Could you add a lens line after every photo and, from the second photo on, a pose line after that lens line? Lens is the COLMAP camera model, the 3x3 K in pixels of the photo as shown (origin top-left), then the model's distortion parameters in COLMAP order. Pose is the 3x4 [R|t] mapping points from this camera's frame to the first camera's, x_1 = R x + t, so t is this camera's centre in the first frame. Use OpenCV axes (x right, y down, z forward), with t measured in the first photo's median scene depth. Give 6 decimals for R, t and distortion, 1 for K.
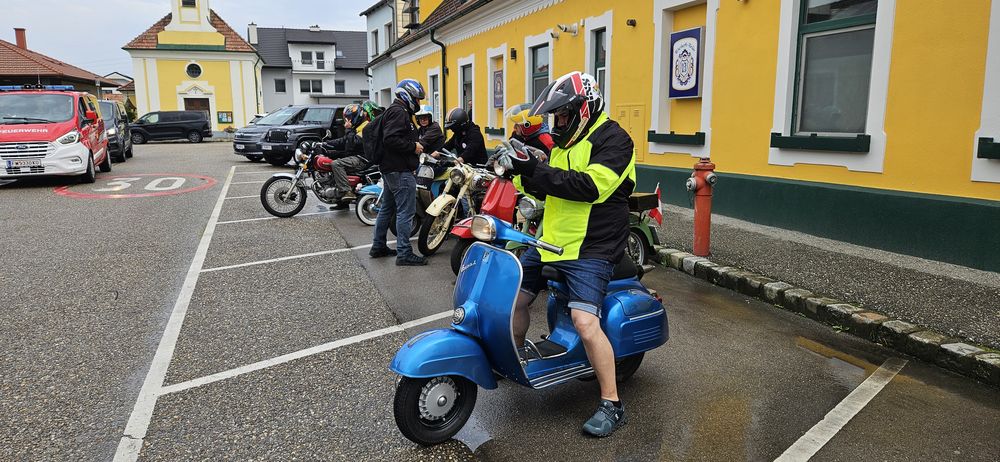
lens RADIAL K [[664.8, 0, 491.9], [0, 664.8, 227.6], [0, 0, 1]] dist [0.065379, -0.053271]
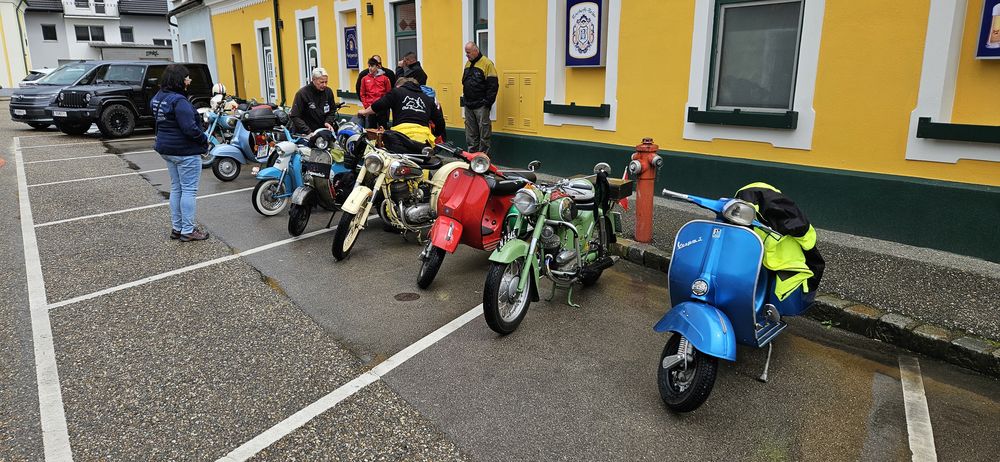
lens RADIAL K [[664.8, 0, 493.4], [0, 664.8, 236.2], [0, 0, 1]] dist [0.065379, -0.053271]
pose [[0.964718, -0.060206, 0.256308, -0.097888], [0.040072, 0.995738, 0.083071, -0.038412], [-0.260217, -0.069870, 0.963019, 0.103058]]
